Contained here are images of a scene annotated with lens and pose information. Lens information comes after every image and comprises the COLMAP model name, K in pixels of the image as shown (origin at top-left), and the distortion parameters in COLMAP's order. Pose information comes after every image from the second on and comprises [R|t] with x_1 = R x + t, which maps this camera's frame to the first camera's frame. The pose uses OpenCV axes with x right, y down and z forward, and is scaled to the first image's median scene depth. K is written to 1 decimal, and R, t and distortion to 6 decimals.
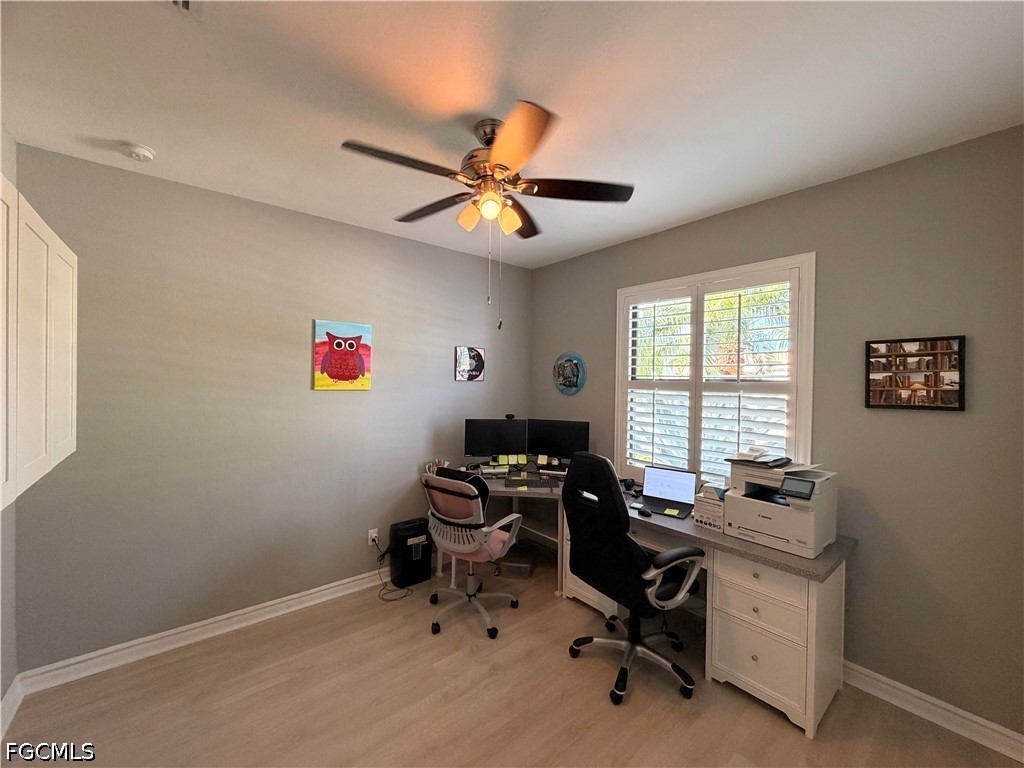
lens RADIAL K [[412.3, 0, 509.4], [0, 412.3, 384.9], [0, 0, 1]] dist [-0.001006, -0.000053]
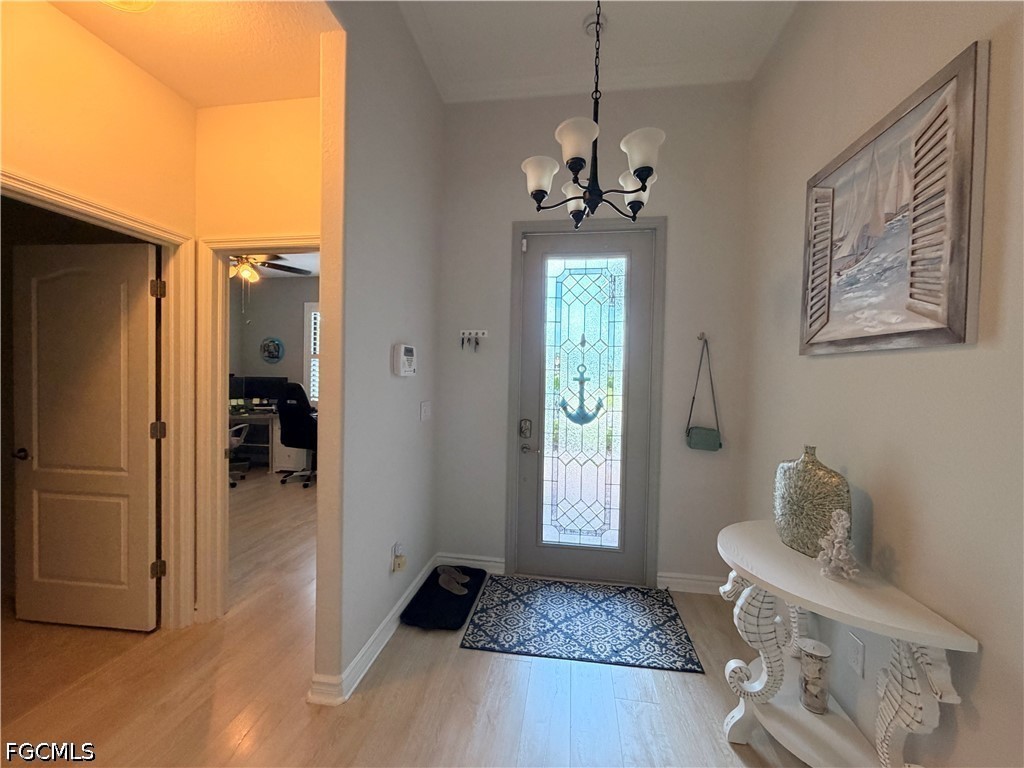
lens RADIAL K [[412.3, 0, 515.3], [0, 412.3, 385.2], [0, 0, 1]] dist [-0.001006, -0.000053]
pose [[0.748638, -0.014742, 0.662815, -0.236623], [-0.003635, 0.999646, 0.026340, 0.071591], [-0.662969, -0.022129, 0.748320, -0.924754]]
